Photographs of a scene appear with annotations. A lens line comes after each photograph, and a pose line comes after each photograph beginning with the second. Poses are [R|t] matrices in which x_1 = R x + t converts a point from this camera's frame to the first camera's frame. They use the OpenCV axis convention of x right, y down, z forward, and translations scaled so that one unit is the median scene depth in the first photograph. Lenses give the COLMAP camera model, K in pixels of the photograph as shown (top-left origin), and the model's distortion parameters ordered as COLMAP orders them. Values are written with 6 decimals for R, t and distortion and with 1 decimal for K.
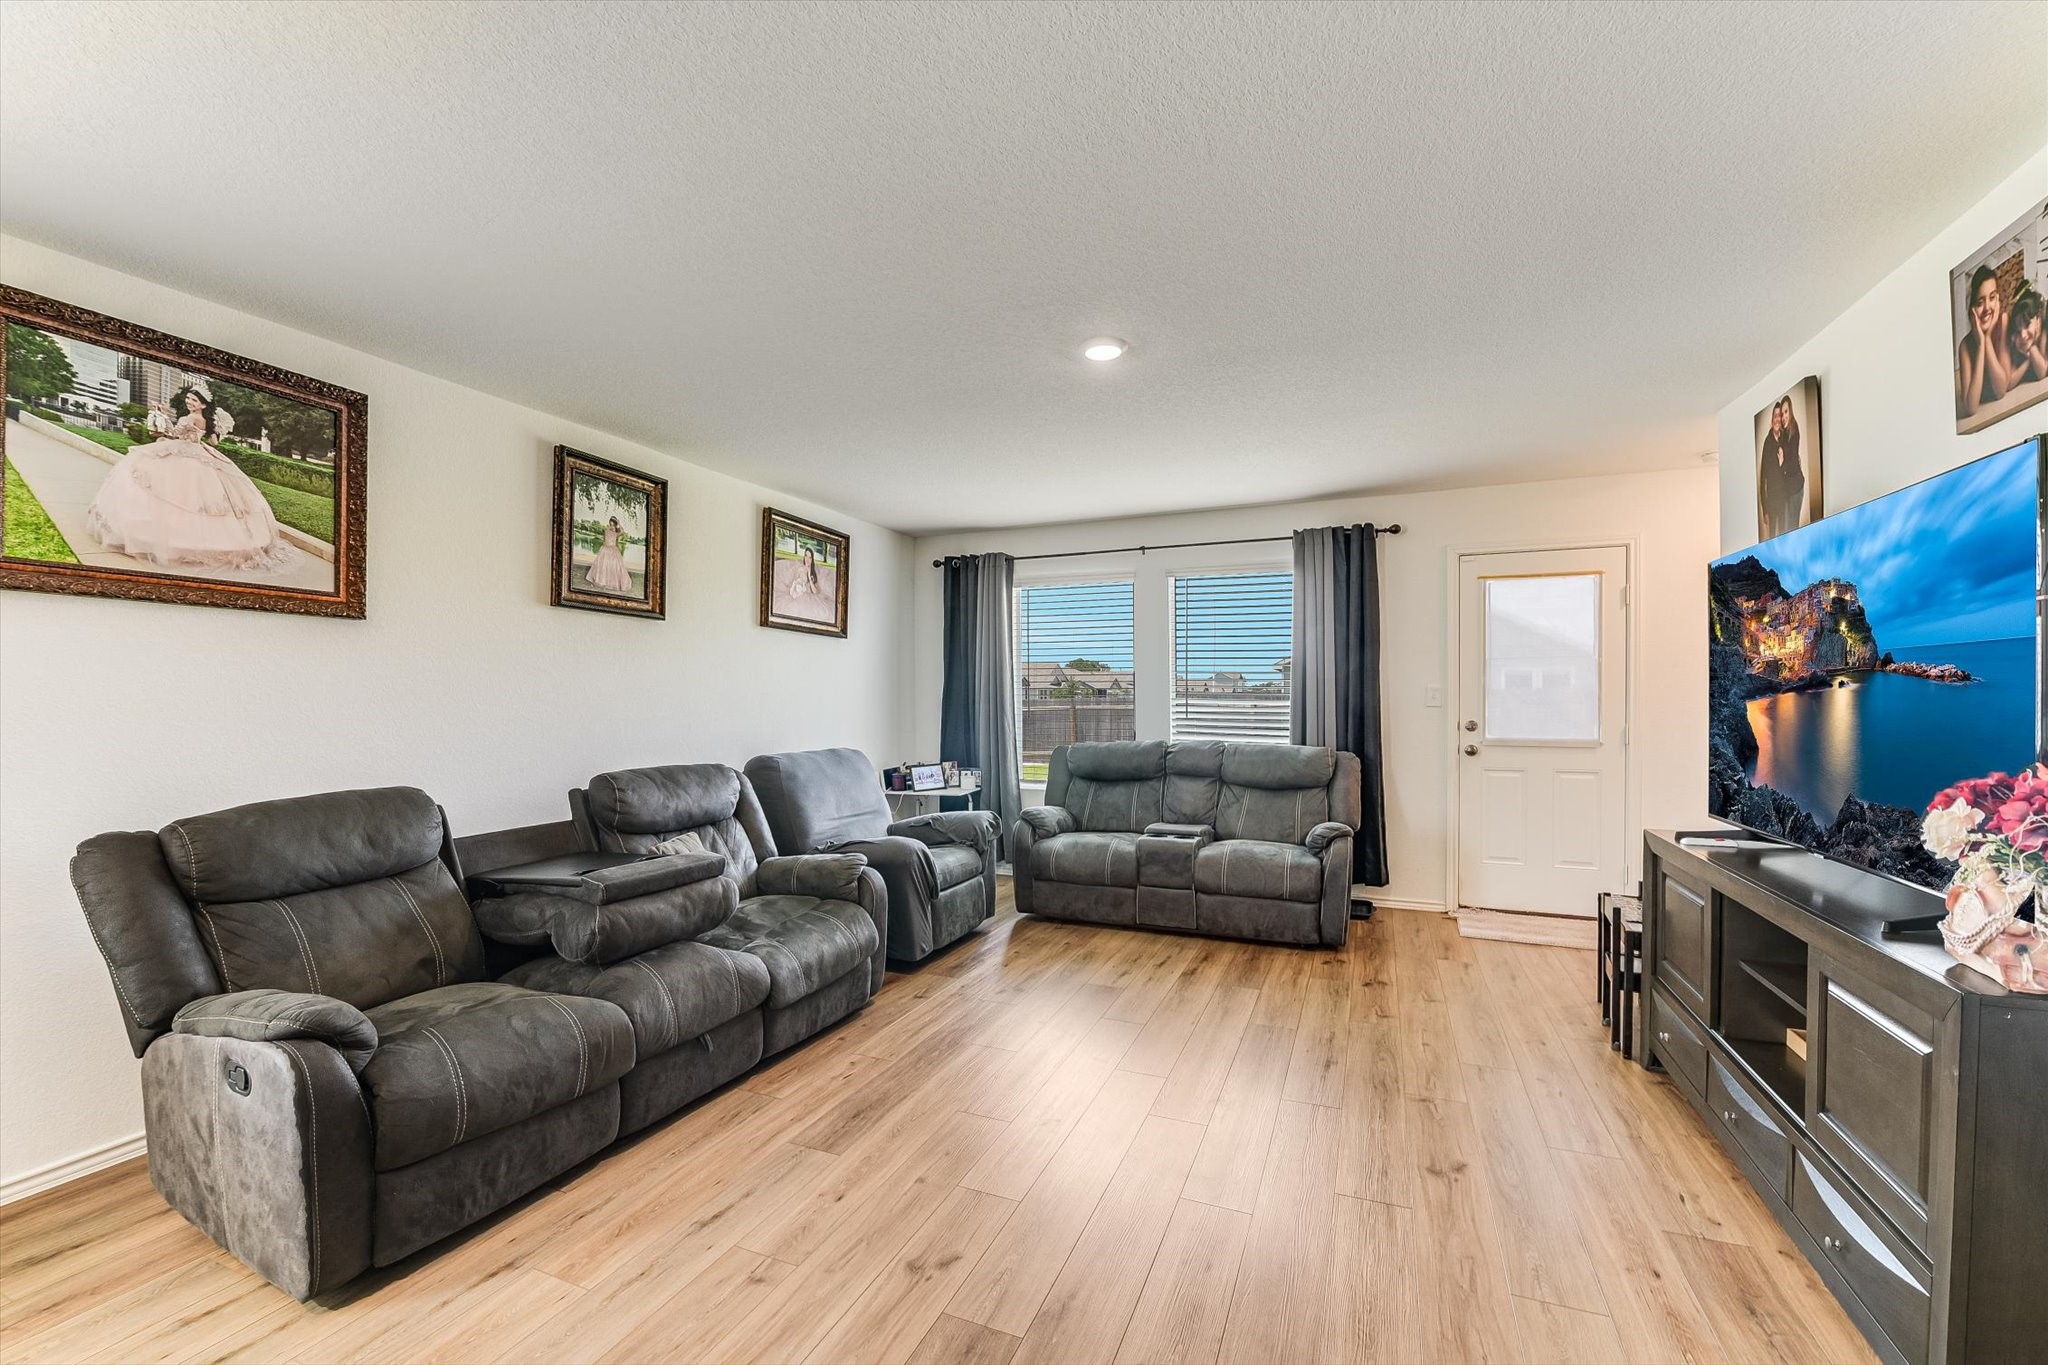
lens RADIAL K [[831.9, 0, 1020.2], [0, 831.9, 708.7], [0, 0, 1]] dist [-0.015337, -0.000756]
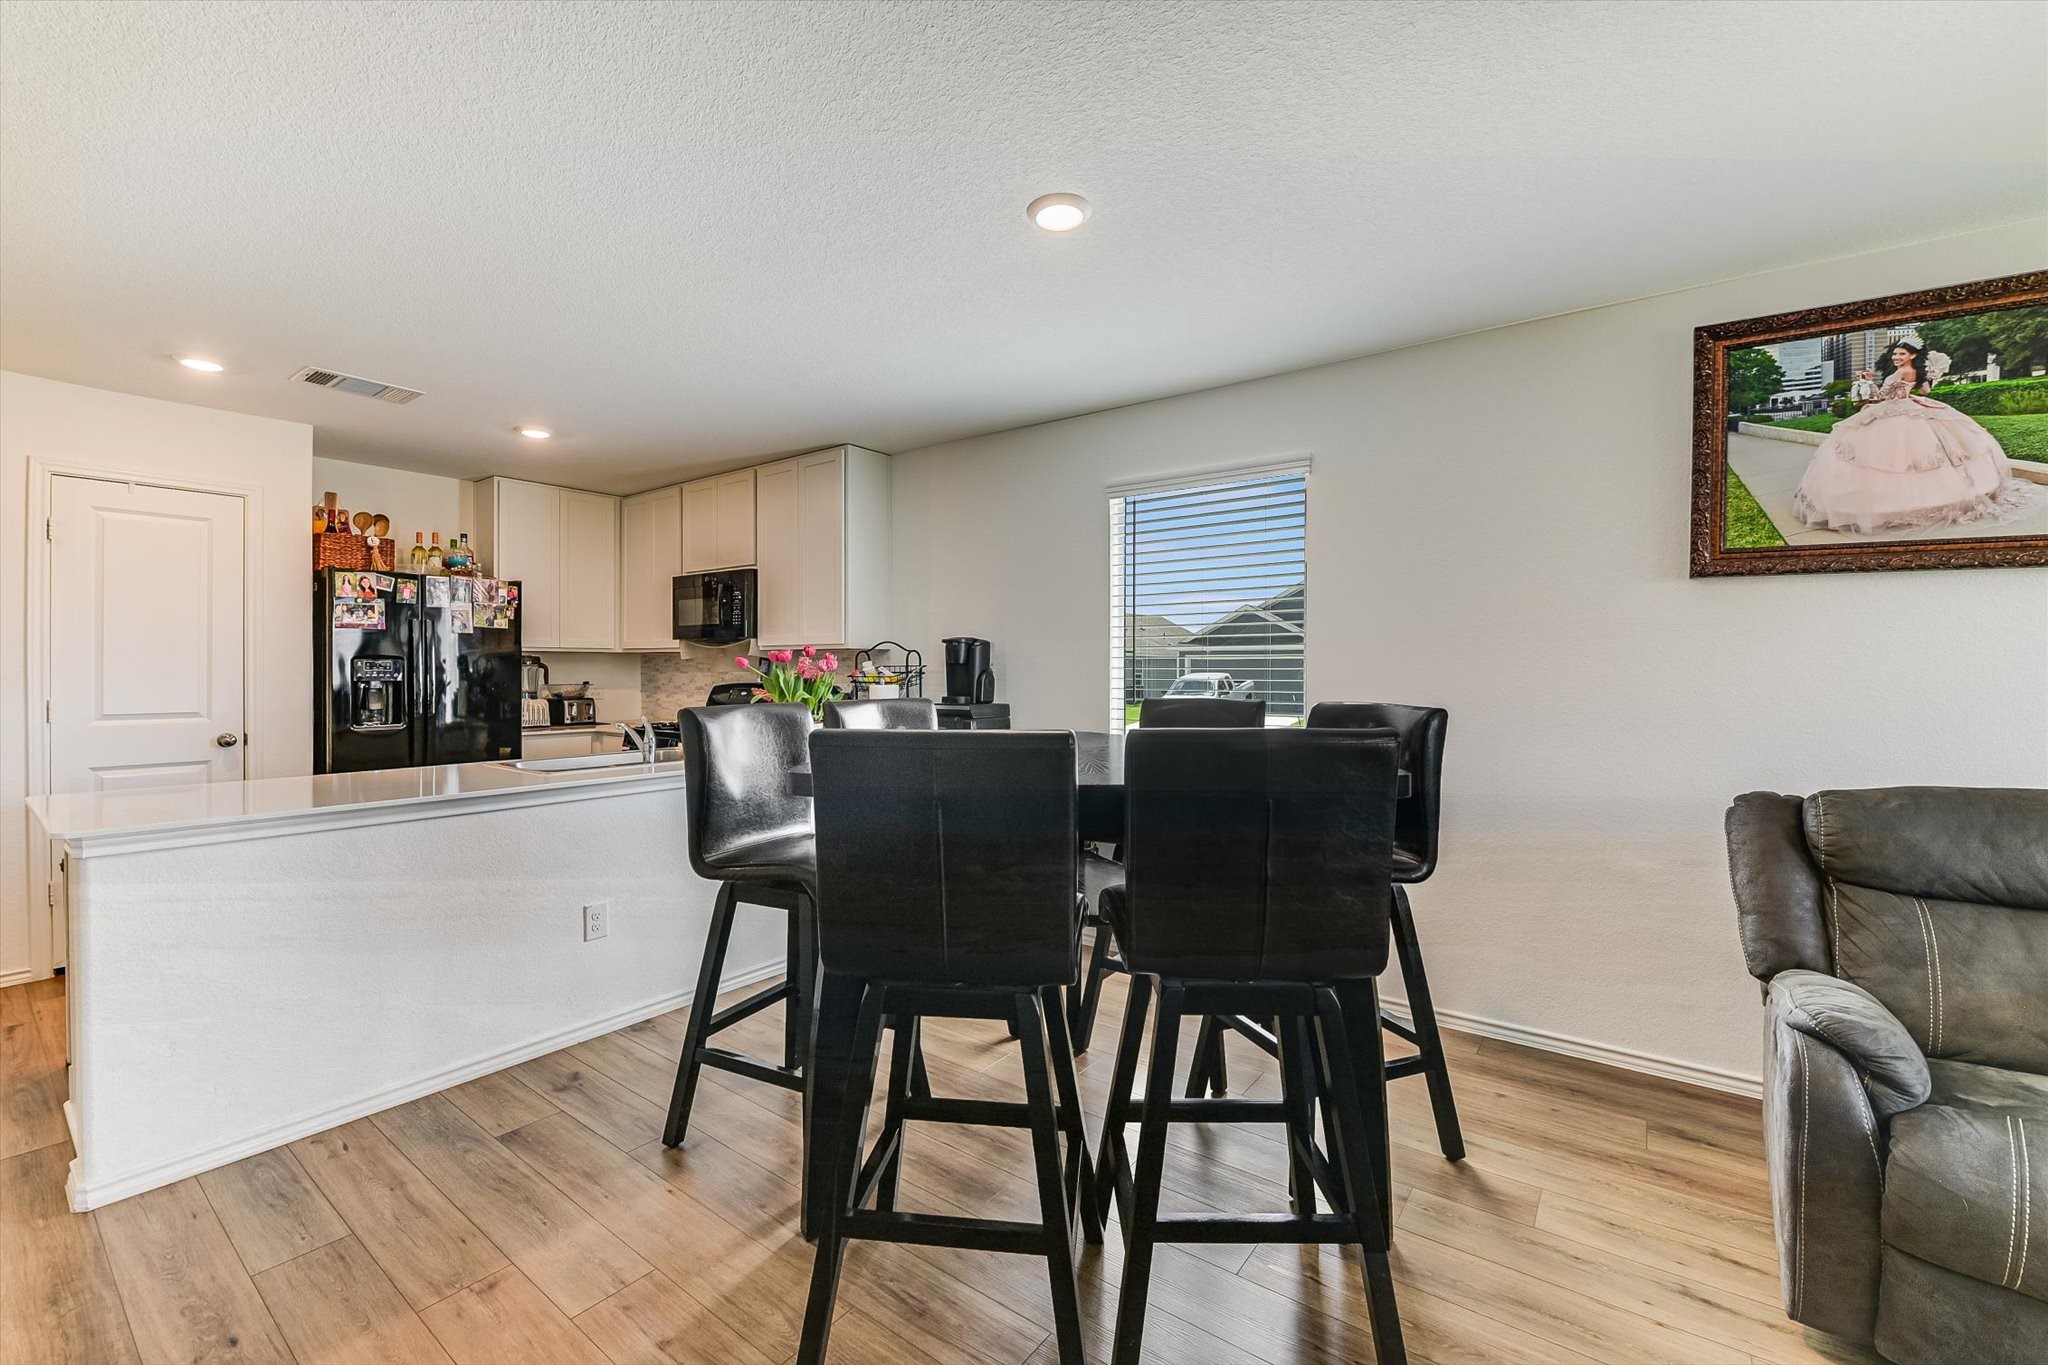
lens RADIAL K [[829.1, 0, 1010.5], [0, 829.1, 670.5], [0, 0, 1]] dist [-0.015784, -0.001624]
pose [[-0.234955, 0.007758, -0.971975, 0.145671], [-0.018409, 0.999753, 0.012430, -0.003607], [0.971832, 0.020814, -0.234754, 0.224436]]
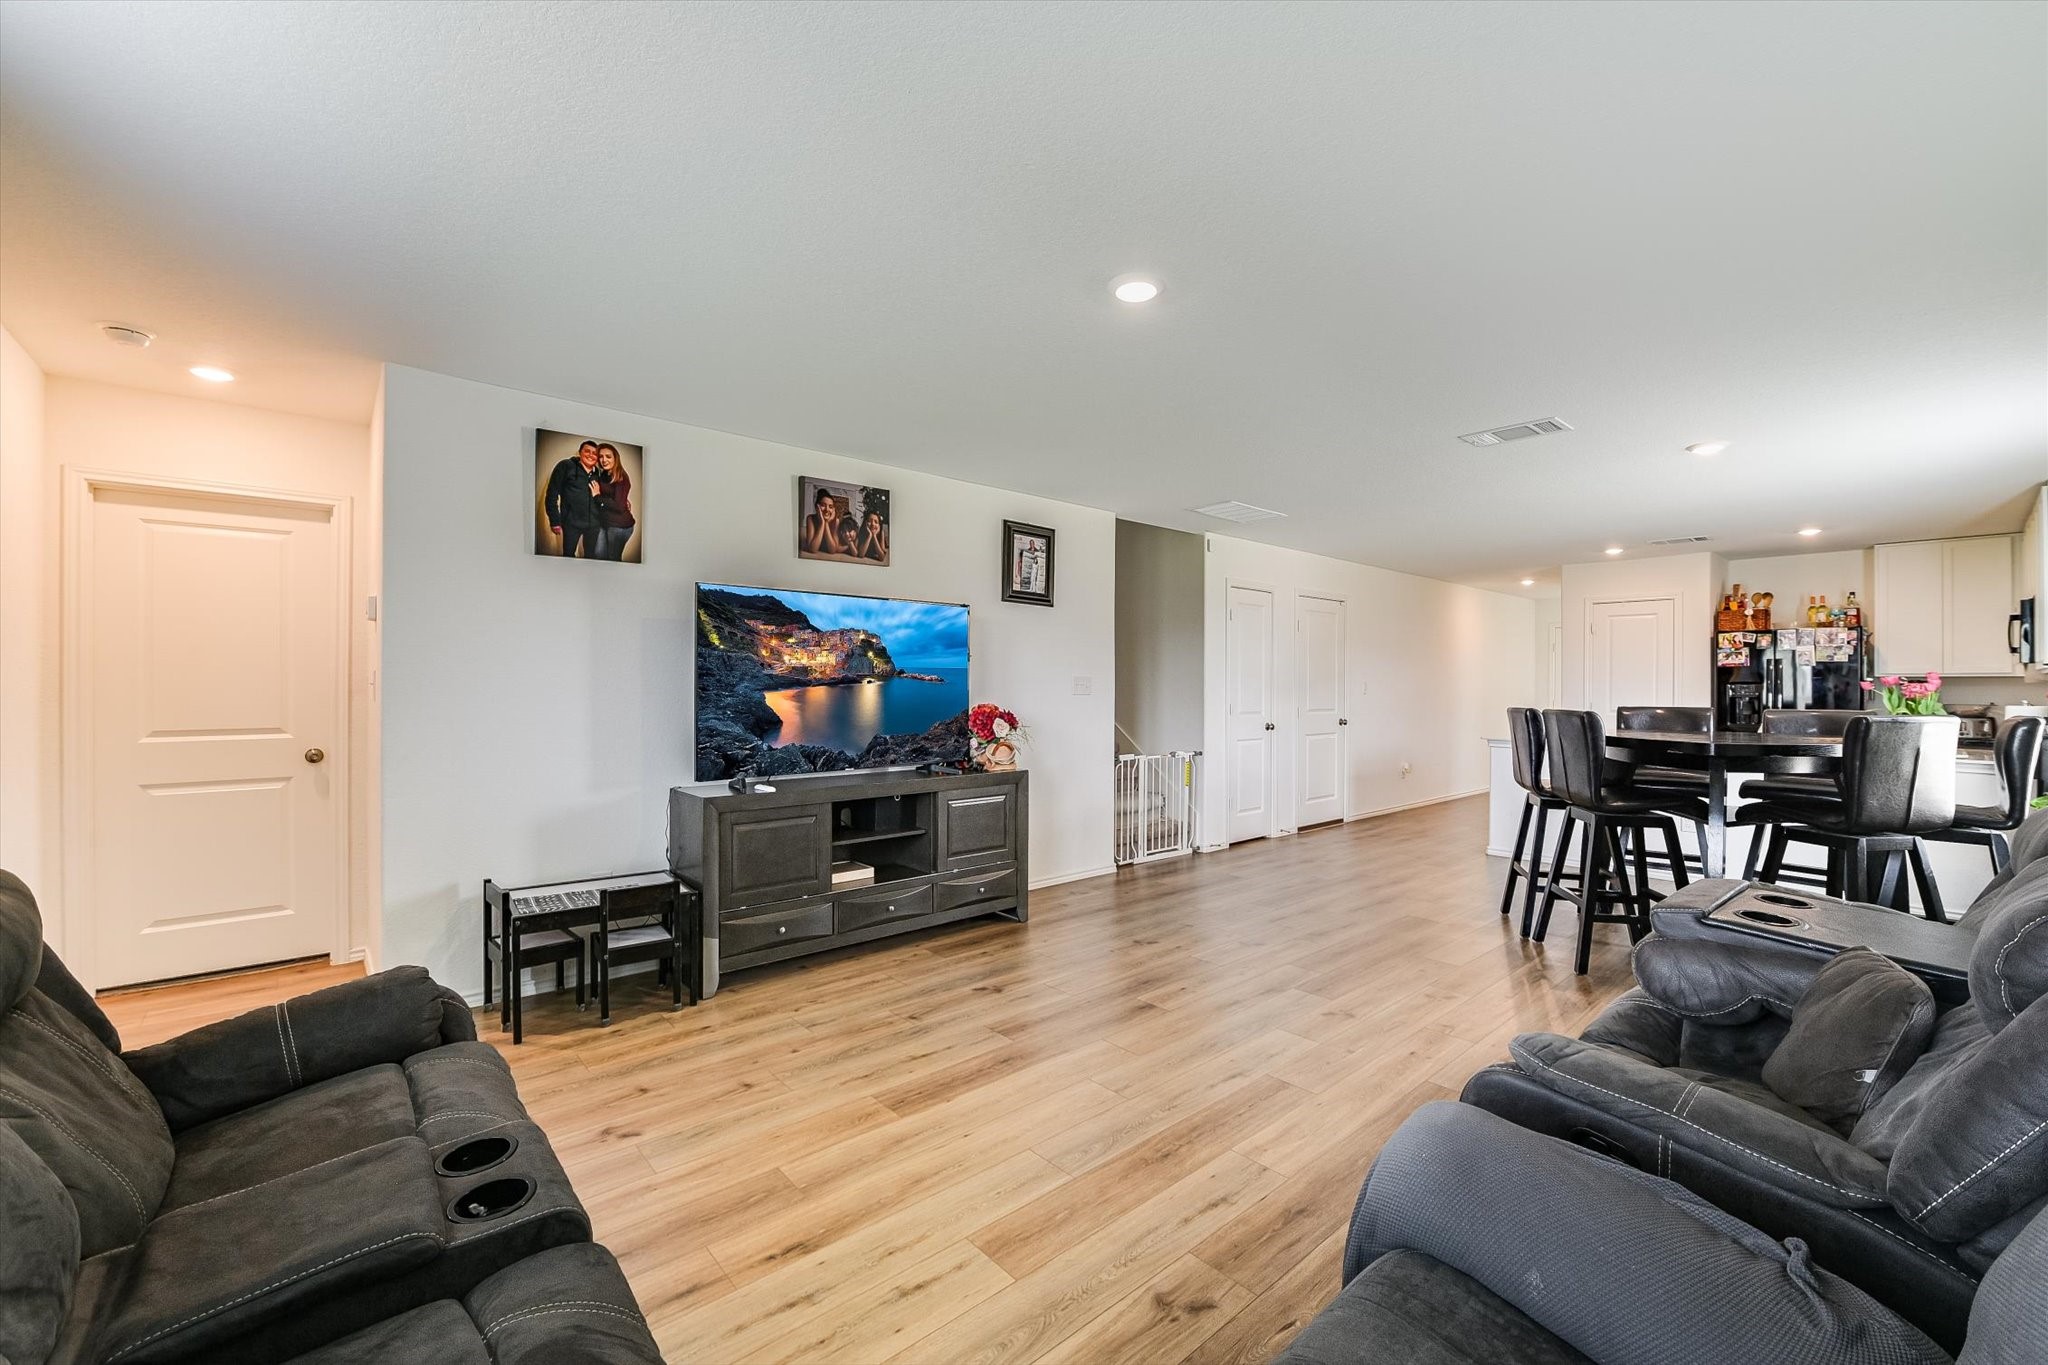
lens RADIAL K [[829.1, 0, 1016.6], [0, 829.1, 690.6], [0, 0, 1]] dist [-0.015784, -0.001624]
pose [[-0.896513, -0.002091, 0.443011, -0.208084], [0.008439, 0.999727, 0.021796, -0.041463], [-0.442936, 0.023279, -0.896251, 2.214823]]
